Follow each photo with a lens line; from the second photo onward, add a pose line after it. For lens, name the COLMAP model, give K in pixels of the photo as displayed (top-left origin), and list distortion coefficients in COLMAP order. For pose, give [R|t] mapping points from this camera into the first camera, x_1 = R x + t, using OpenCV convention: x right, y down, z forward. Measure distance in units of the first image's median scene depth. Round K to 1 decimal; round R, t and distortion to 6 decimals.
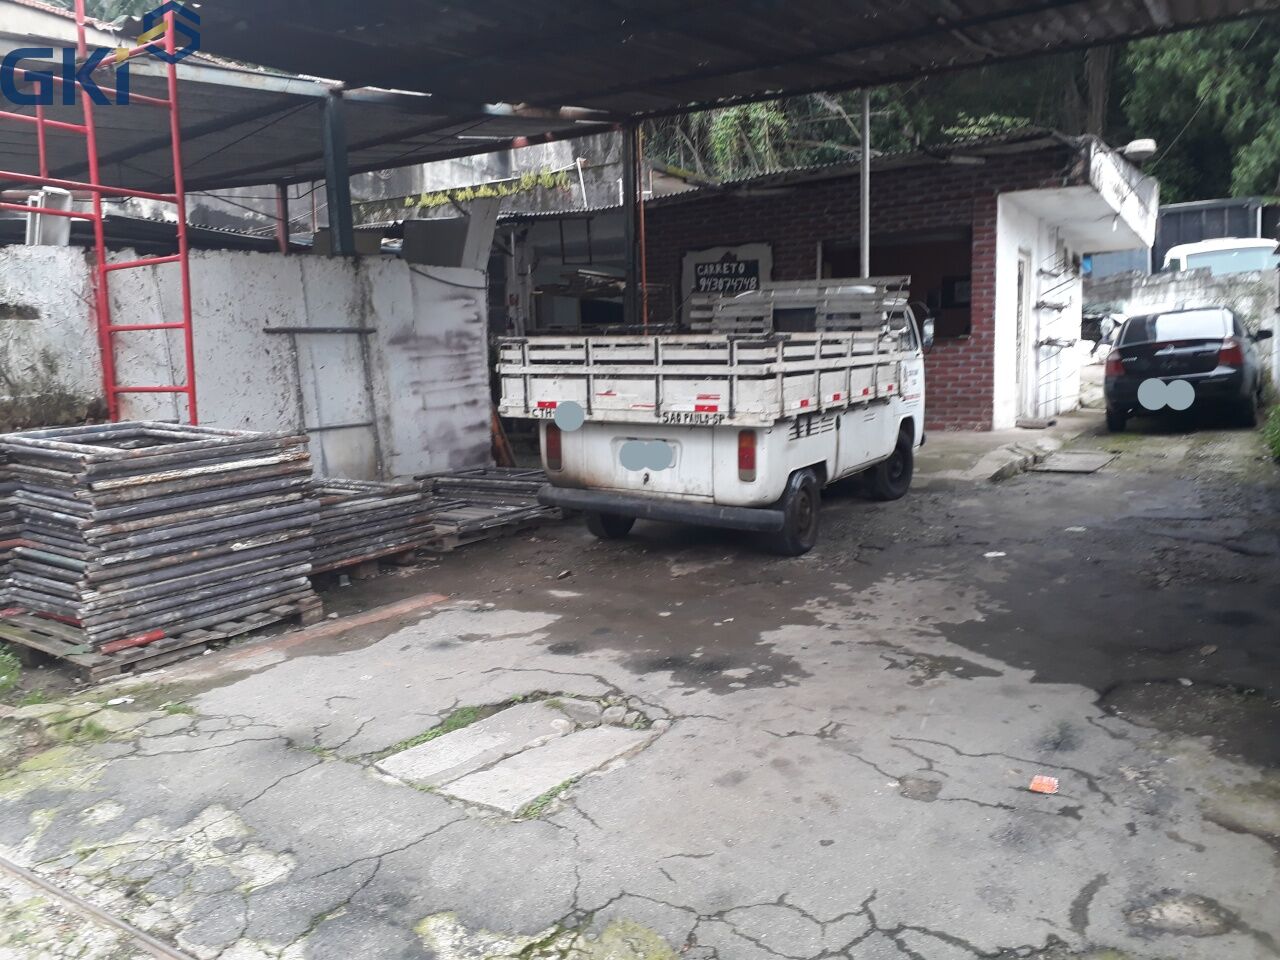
lens RADIAL K [[965.2, 0, 621.3], [0, 965.2, 473.7], [0, 0, 1]] dist [0.105182, -0.109471]
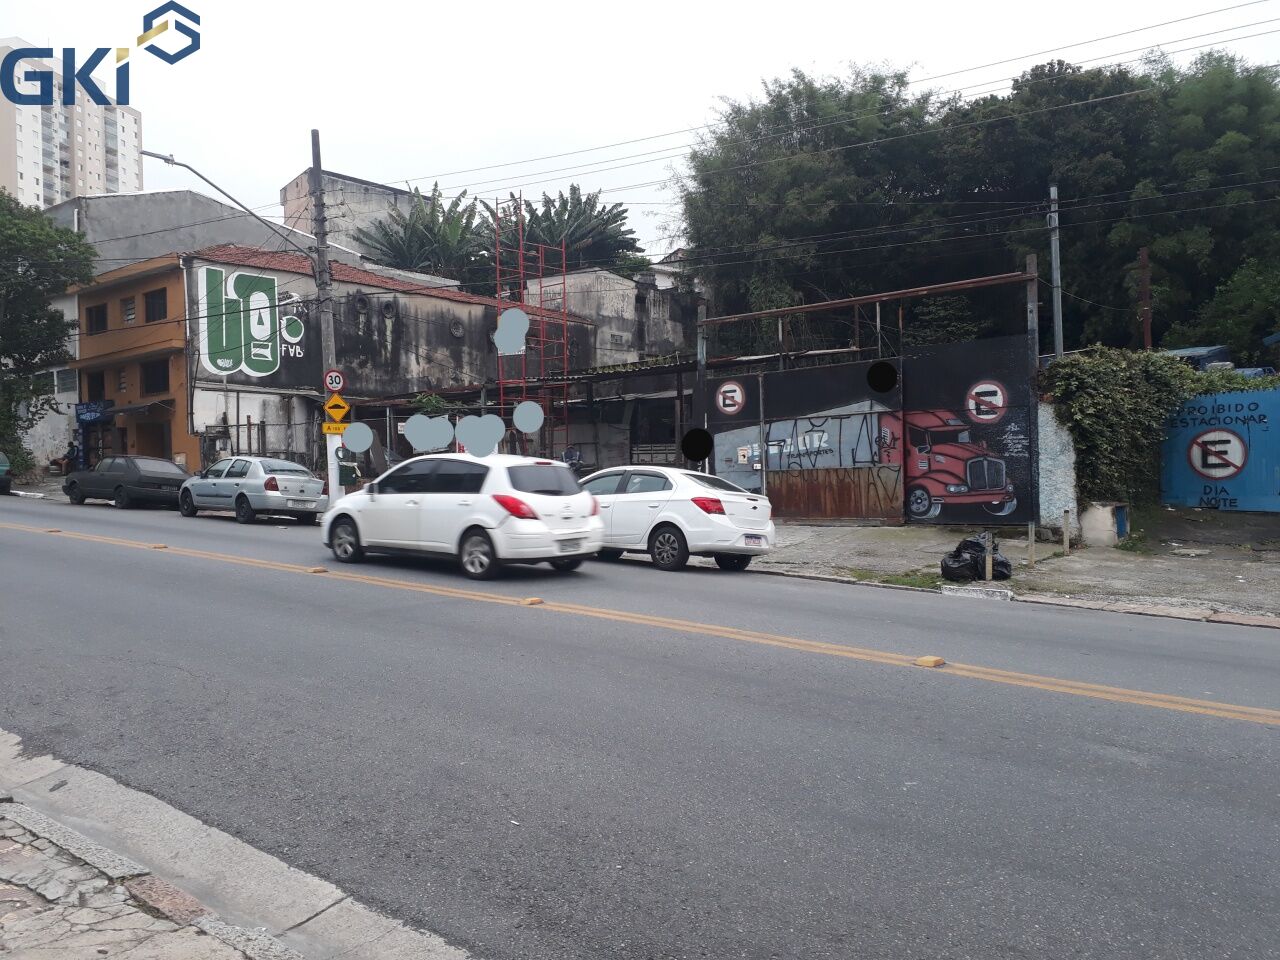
lens RADIAL K [[967.0, 0, 680.2], [0, 967.0, 480.1], [0, 0, 1]] dist [0.109769, -0.121733]
pose [[0.996561, 0.000387, -0.082865, 0.457686], [-0.008065, 0.995694, -0.092346, 0.423713], [0.082472, 0.092697, 0.992273, -3.354517]]
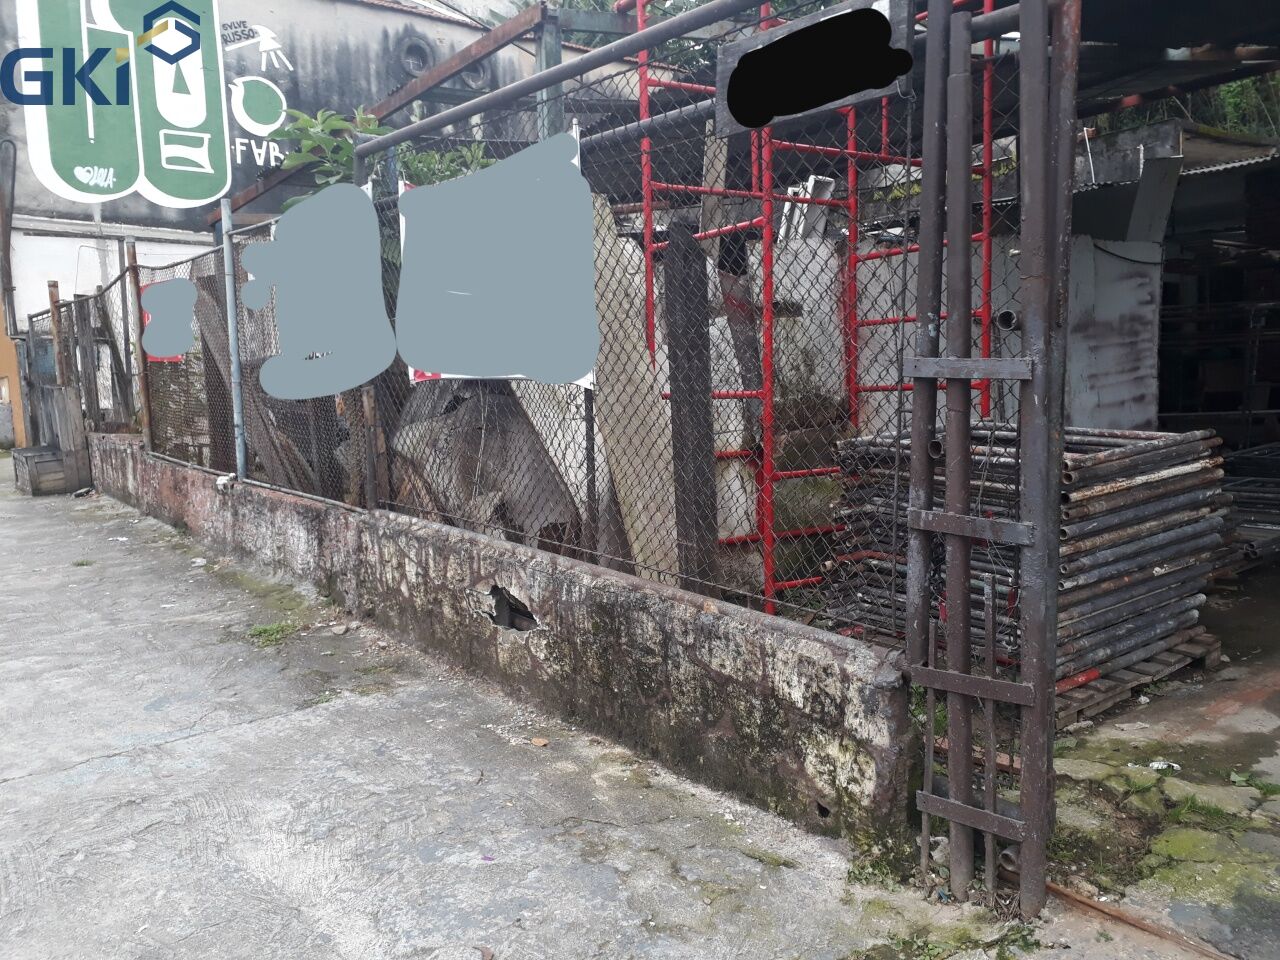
lens RADIAL K [[967.0, 0, 680.2], [0, 967.0, 480.1], [0, 0, 1]] dist [0.109769, -0.121733]
pose [[0.953655, 0.012189, -0.300655, -0.414977], [-0.010957, 0.999923, 0.005784, -0.002338], [0.300703, -0.002221, 0.953715, 0.069703]]
